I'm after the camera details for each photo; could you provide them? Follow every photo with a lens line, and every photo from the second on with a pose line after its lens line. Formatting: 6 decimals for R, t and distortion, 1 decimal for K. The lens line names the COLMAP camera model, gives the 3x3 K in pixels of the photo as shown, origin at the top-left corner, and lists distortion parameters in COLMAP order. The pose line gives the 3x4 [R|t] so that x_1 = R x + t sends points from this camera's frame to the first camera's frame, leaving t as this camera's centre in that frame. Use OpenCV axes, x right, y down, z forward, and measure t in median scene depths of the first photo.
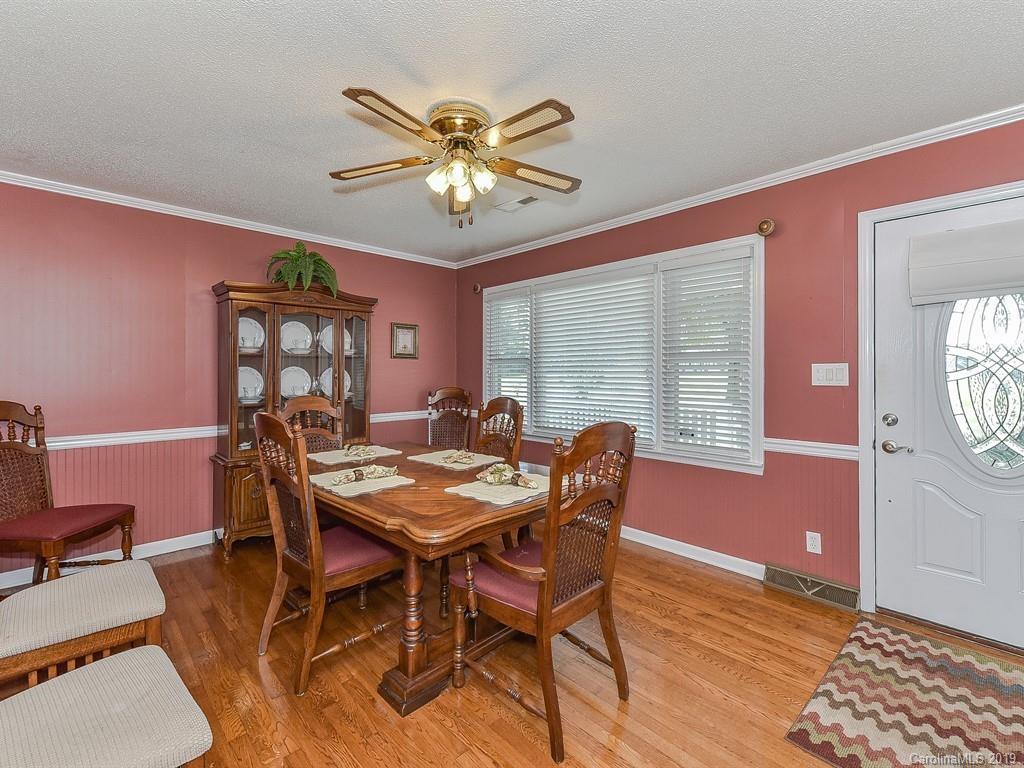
lens RADIAL K [[459.6, 0, 516.6], [0, 459.6, 365.6], [0, 0, 1]] dist [0.003637, -0.001100]
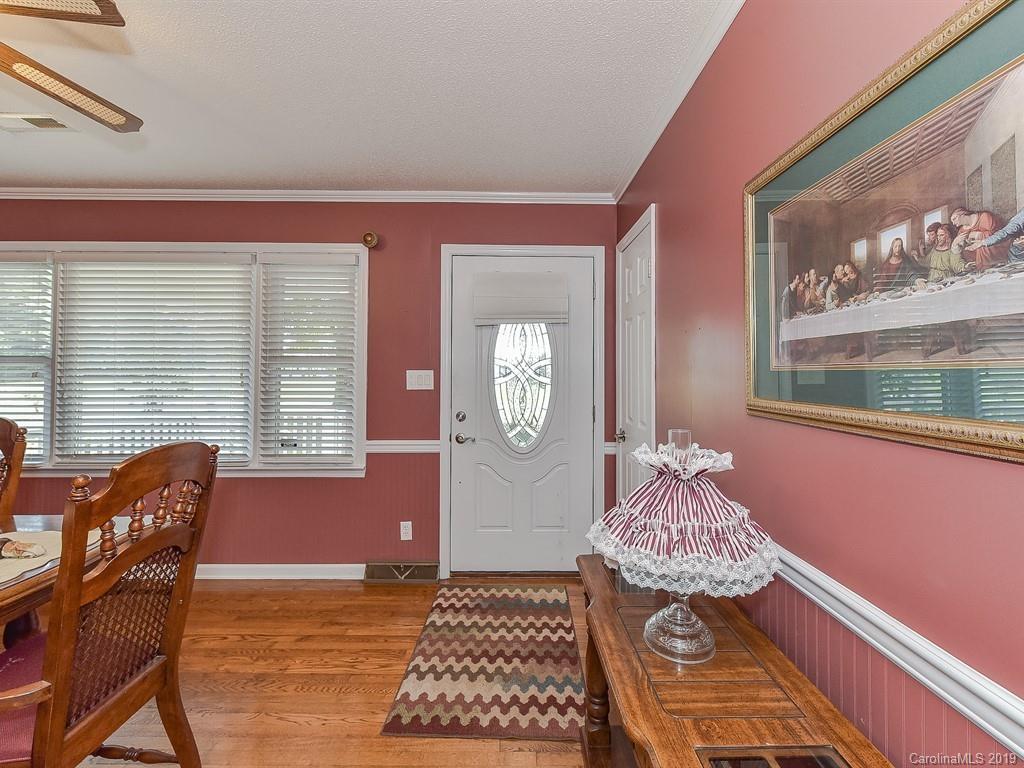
lens RADIAL K [[452.1, 0, 515.6], [0, 452.1, 374.1], [0, 0, 1]] dist [0.002999, -0.000711]
pose [[0.689655, 0.006743, 0.724107, 0.042147], [-0.012135, 0.999924, 0.002246, -0.000357], [-0.724037, -0.010336, 0.689684, 0.073587]]
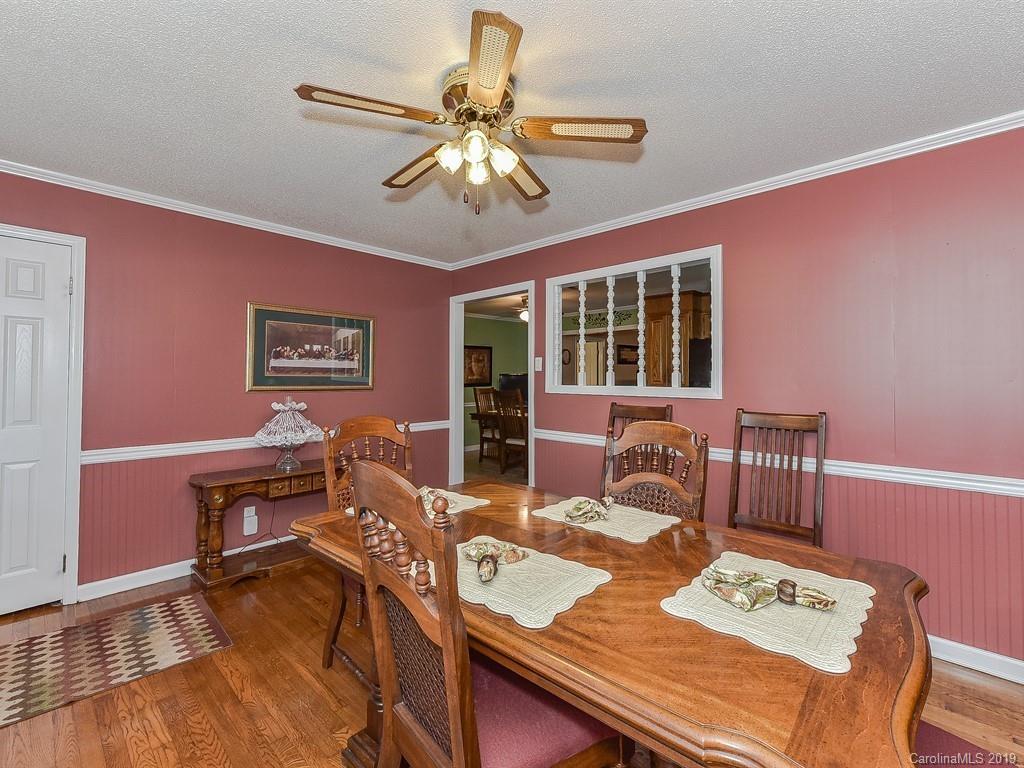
lens RADIAL K [[459.1, 0, 514.7], [0, 459.1, 370.6], [0, 0, 1]] dist [0.003836, -0.000935]
pose [[-0.998993, 0.001214, -0.044848, -0.150287], [0.002541, 0.999561, -0.029533, 0.026193], [0.044792, -0.029618, -0.998557, 1.889968]]
